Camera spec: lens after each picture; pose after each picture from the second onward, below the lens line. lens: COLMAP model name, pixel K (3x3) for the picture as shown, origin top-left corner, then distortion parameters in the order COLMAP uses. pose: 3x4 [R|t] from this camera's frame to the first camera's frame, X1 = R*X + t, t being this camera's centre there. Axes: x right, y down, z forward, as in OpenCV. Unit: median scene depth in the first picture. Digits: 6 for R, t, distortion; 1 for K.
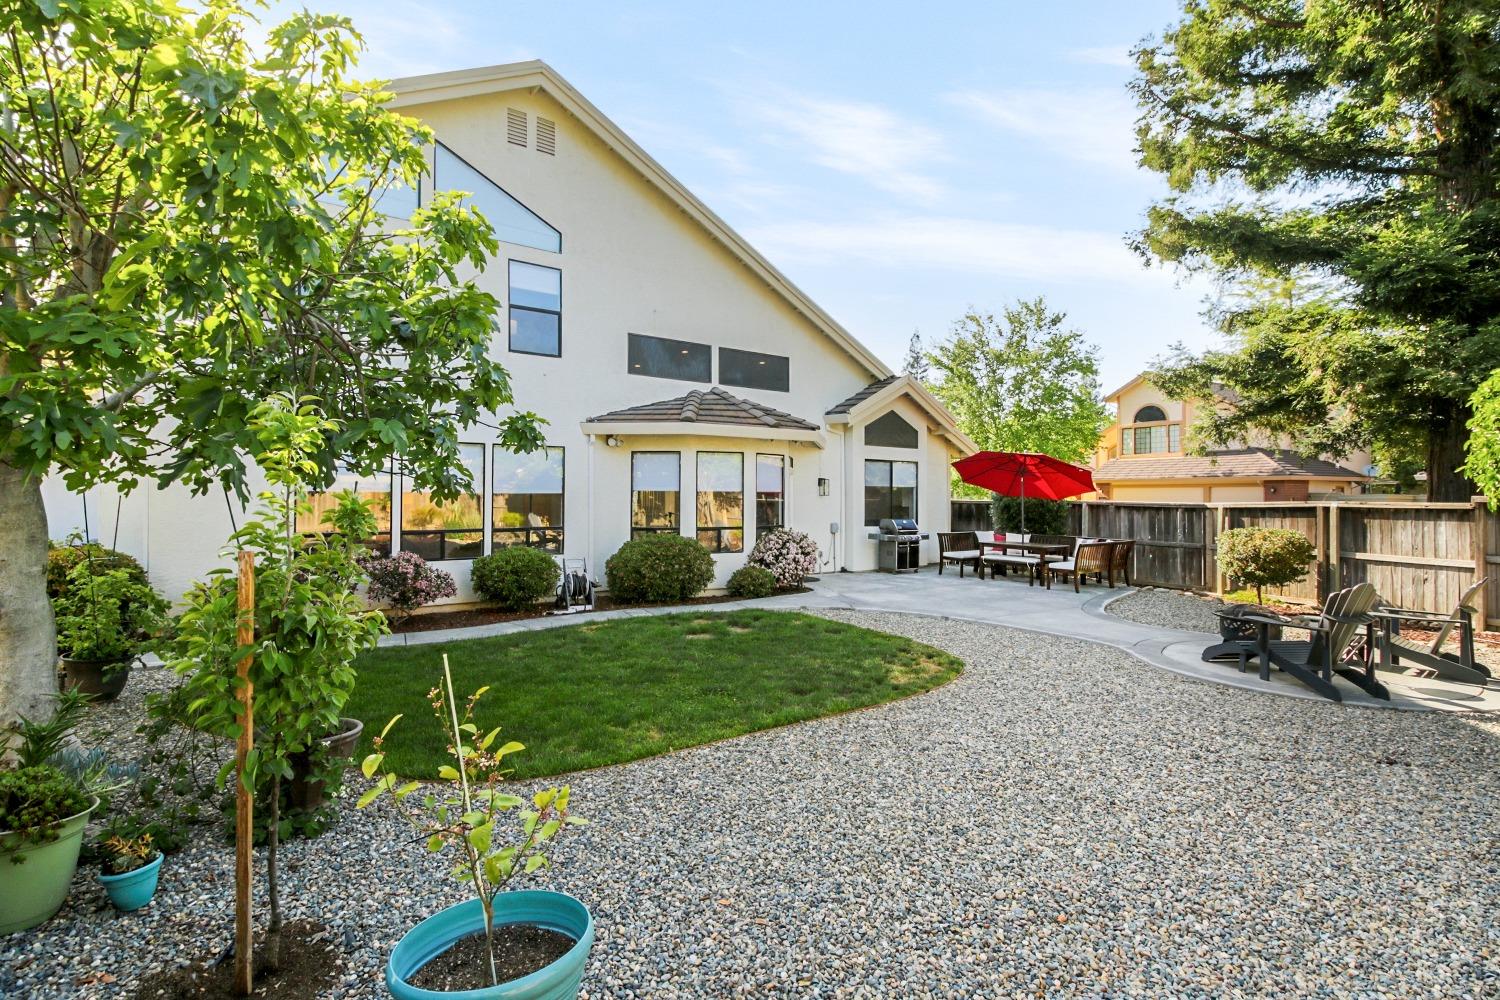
lens RADIAL K [[701.8, 0, 750.0], [0, 701.8, 500.0], [0, 0, 1]] dist [-0.000837, -0.000018]
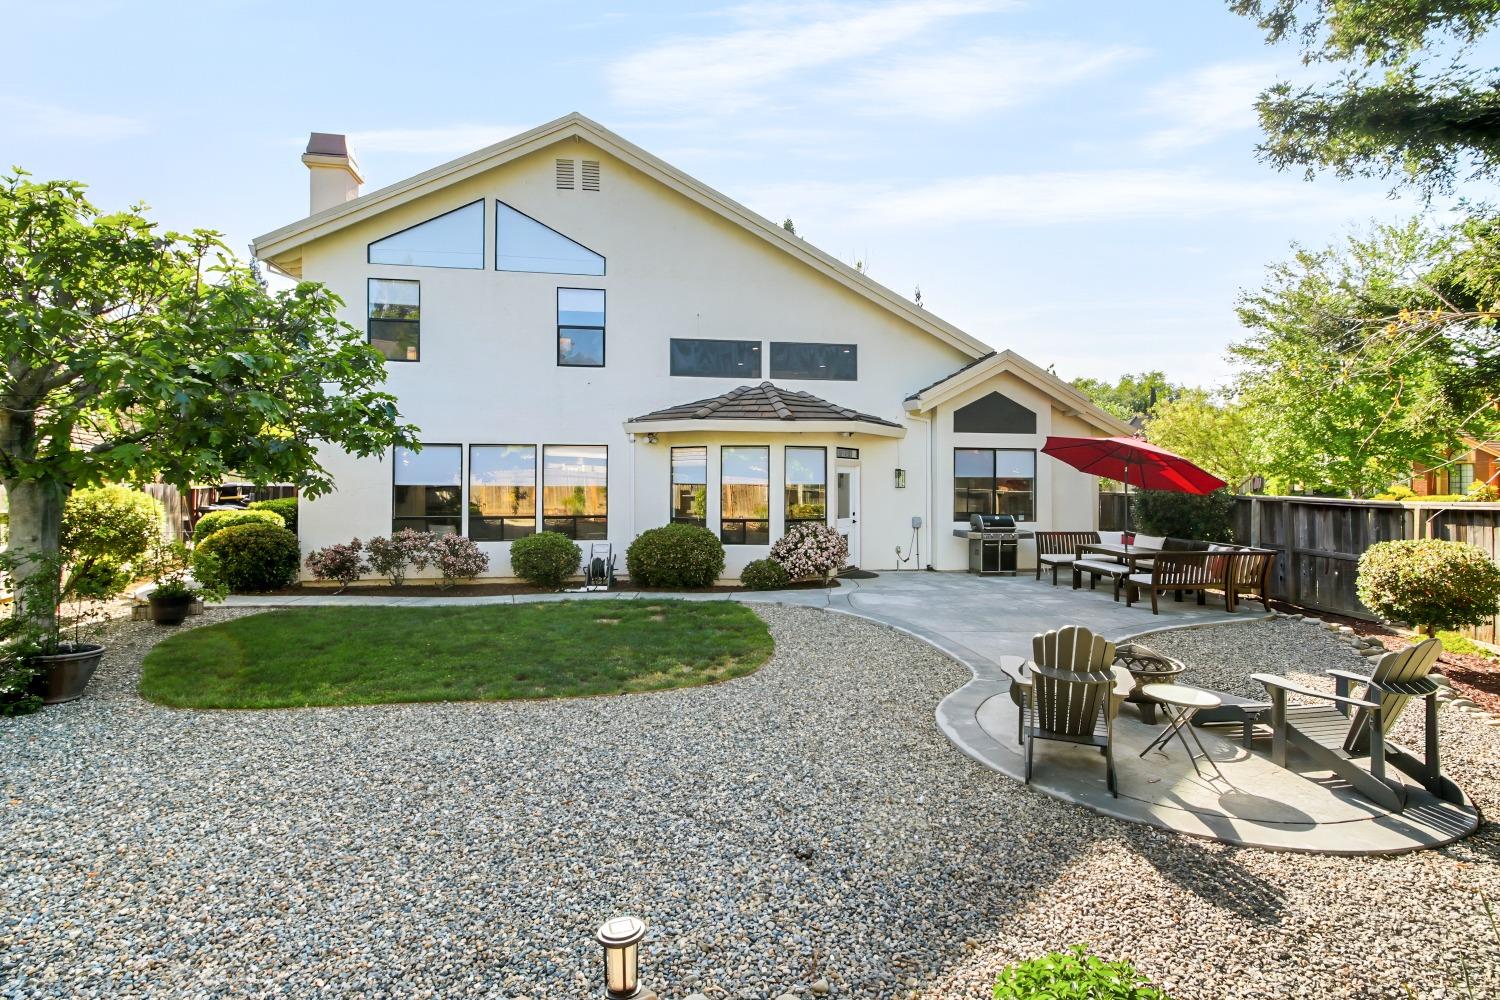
lens RADIAL K [[692.7, 0, 754.5], [0, 692.7, 482.5], [0, 0, 1]] dist [0.002067, -0.009332]
pose [[0.889372, 0.001199, -0.457182, 0.420976], [-0.003569, 0.999984, -0.004320, -0.010239], [0.457169, 0.005474, 0.889363, 0.103521]]
